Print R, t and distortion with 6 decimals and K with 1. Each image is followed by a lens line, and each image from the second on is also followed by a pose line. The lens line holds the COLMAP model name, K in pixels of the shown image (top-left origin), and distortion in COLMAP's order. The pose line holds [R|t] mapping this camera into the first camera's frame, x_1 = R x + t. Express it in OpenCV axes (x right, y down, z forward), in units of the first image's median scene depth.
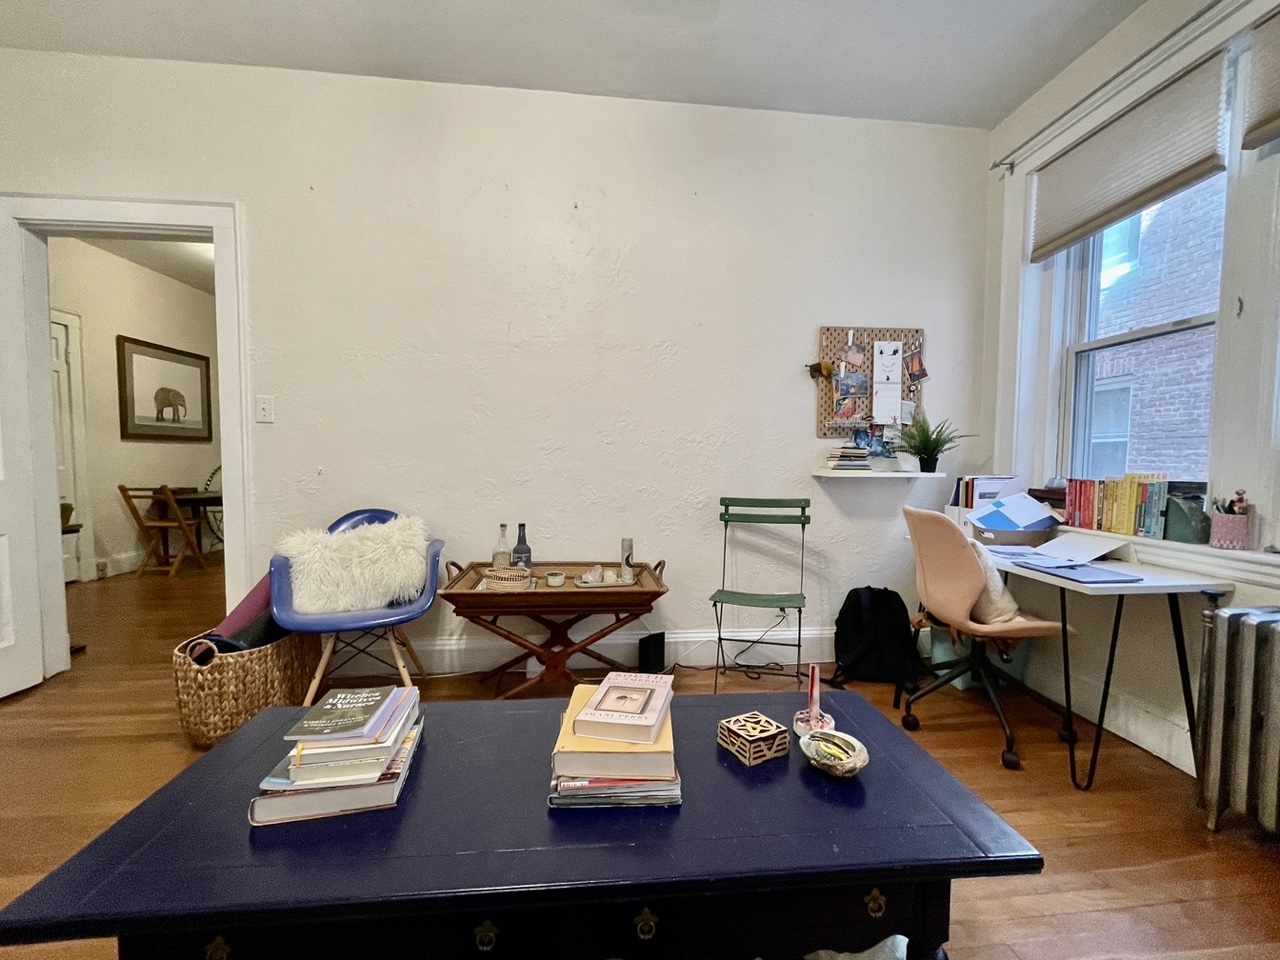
lens RADIAL K [[526.2, 0, 641.8], [0, 526.2, 491.3], [0, 0, 1]] dist [-0.002464, -0.000537]
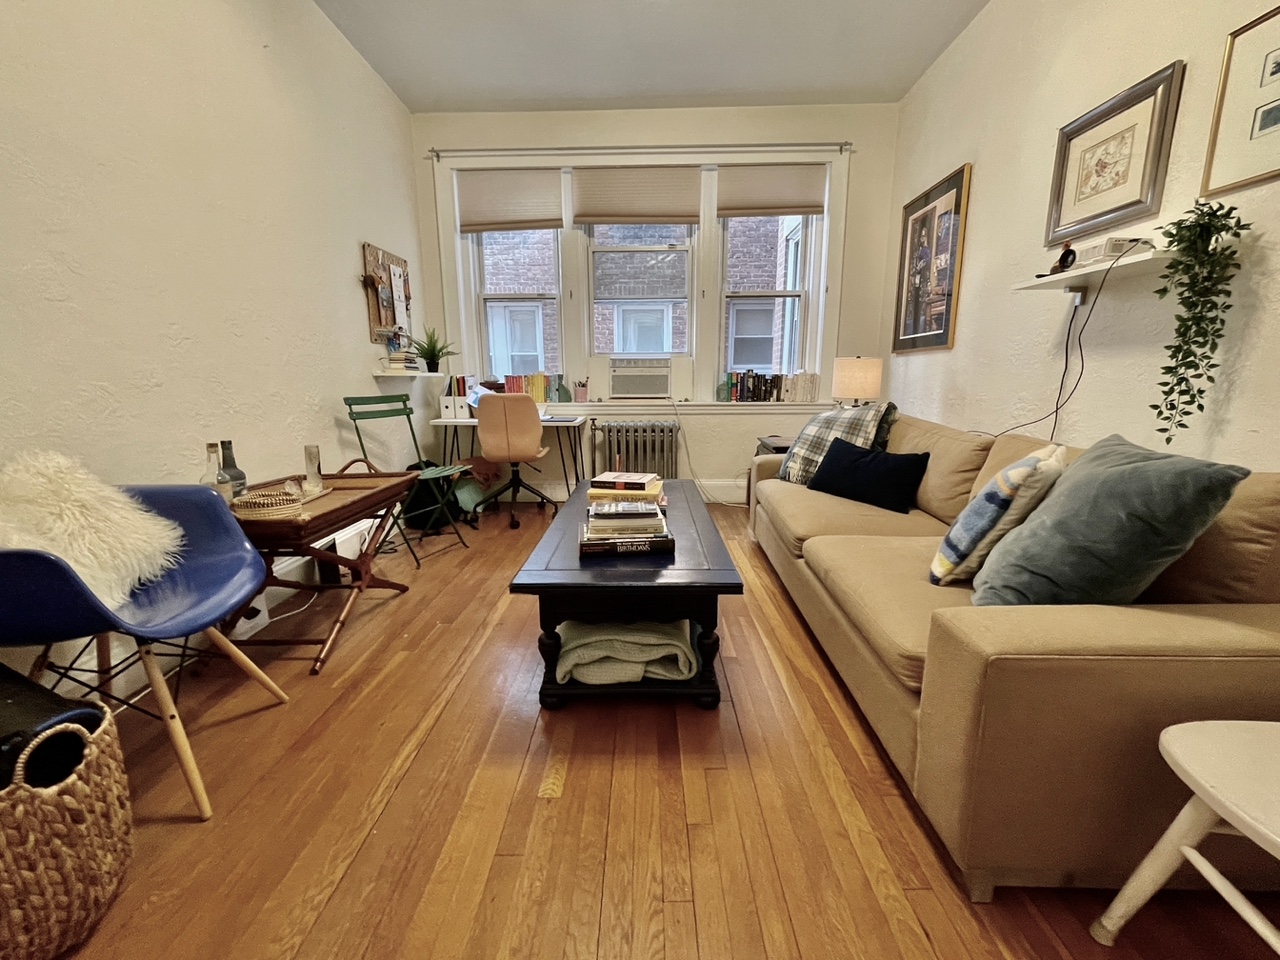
lens RADIAL K [[535.8, 0, 641.9], [0, 535.8, 481.1], [0, 0, 1]] dist [-0.002388, -0.000516]
pose [[0.118141, -0.197098, 0.973239, -0.853653], [0.062299, 0.979644, 0.190833, 0.009051], [-0.991041, 0.038087, 0.128015, 0.300168]]
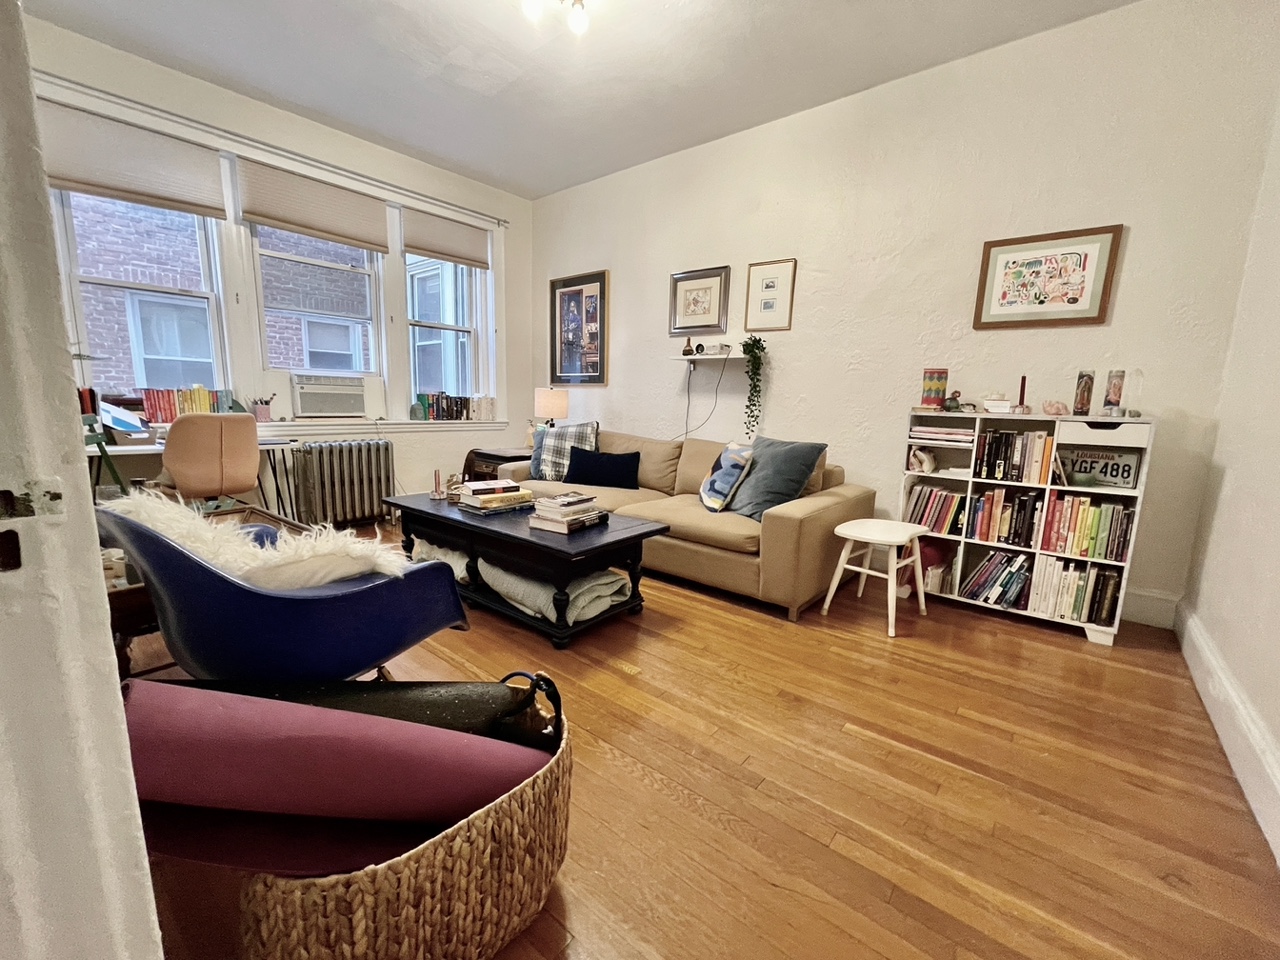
lens RADIAL K [[524.5, 0, 640.0], [0, 524.5, 480.0], [0, 0, 1]] dist [-0.000688, -0.000192]
pose [[-0.697121, -0.136296, 0.703879, -0.946889], [0.006216, 0.980578, 0.196031, -0.043711], [-0.716926, 0.141033, -0.682735, 0.942052]]
